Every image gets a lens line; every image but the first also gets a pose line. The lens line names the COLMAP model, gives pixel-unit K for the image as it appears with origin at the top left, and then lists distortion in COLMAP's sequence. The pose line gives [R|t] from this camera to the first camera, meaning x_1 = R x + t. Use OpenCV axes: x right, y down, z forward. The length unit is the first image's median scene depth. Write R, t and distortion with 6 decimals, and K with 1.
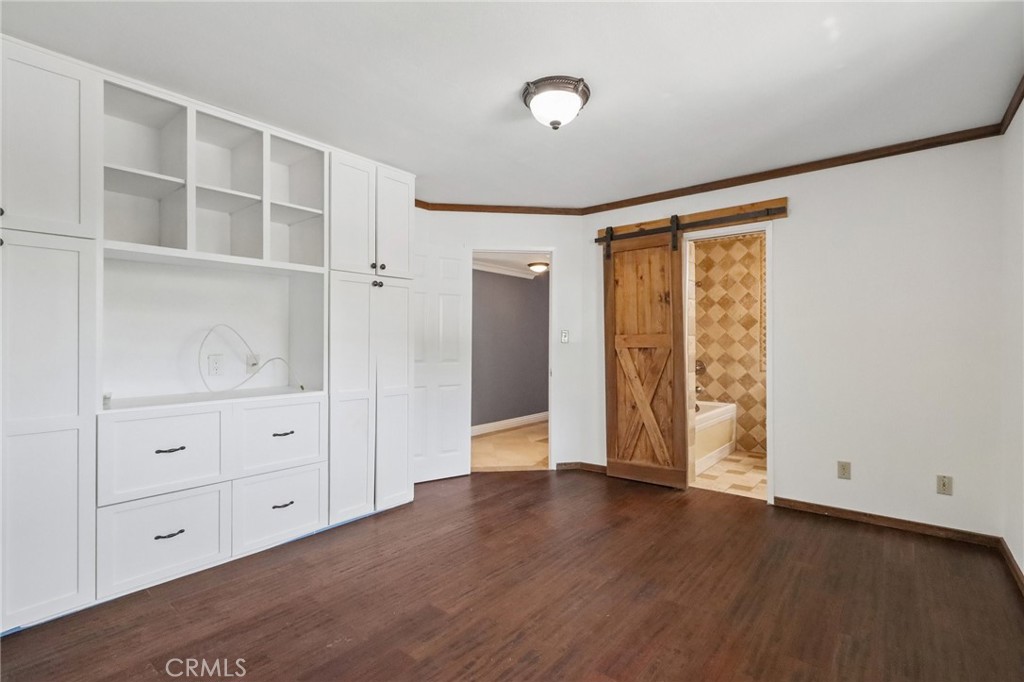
lens RADIAL K [[469.1, 0, 510.5], [0, 469.1, 337.3], [0, 0, 1]] dist [-0.001847, -0.000587]
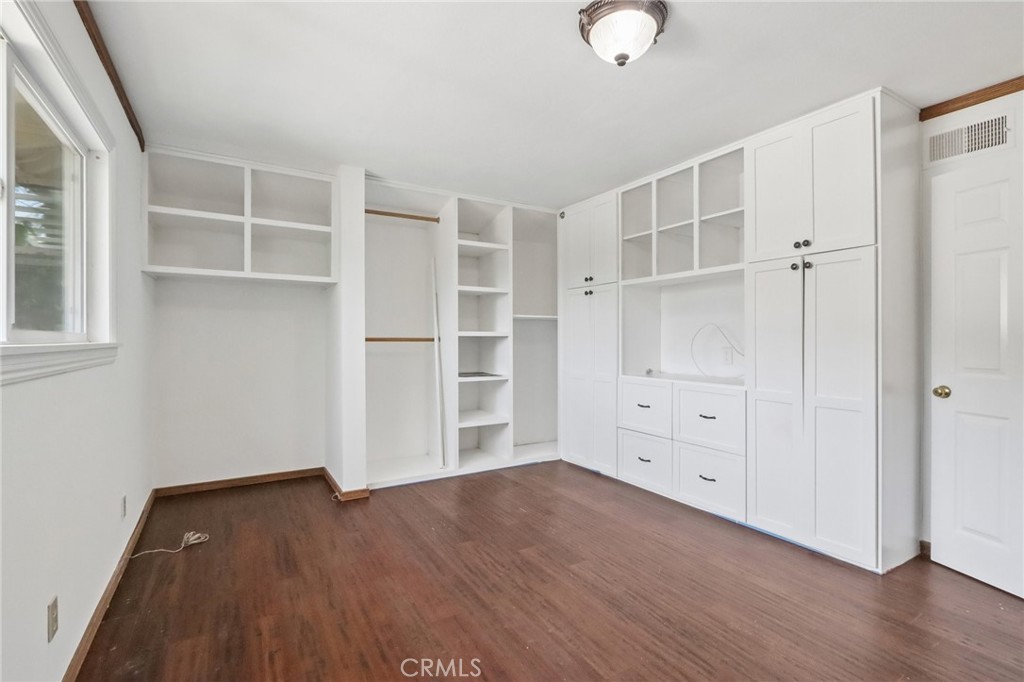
lens RADIAL K [[469.1, 0, 510.5], [0, 469.1, 337.3], [0, 0, 1]] dist [-0.001847, -0.000587]
pose [[-0.329459, -0.000348, -0.944170, 0.963159], [0.008616, 0.999957, -0.003375, 0.011791], [0.944130, -0.009247, -0.329442, 1.159989]]
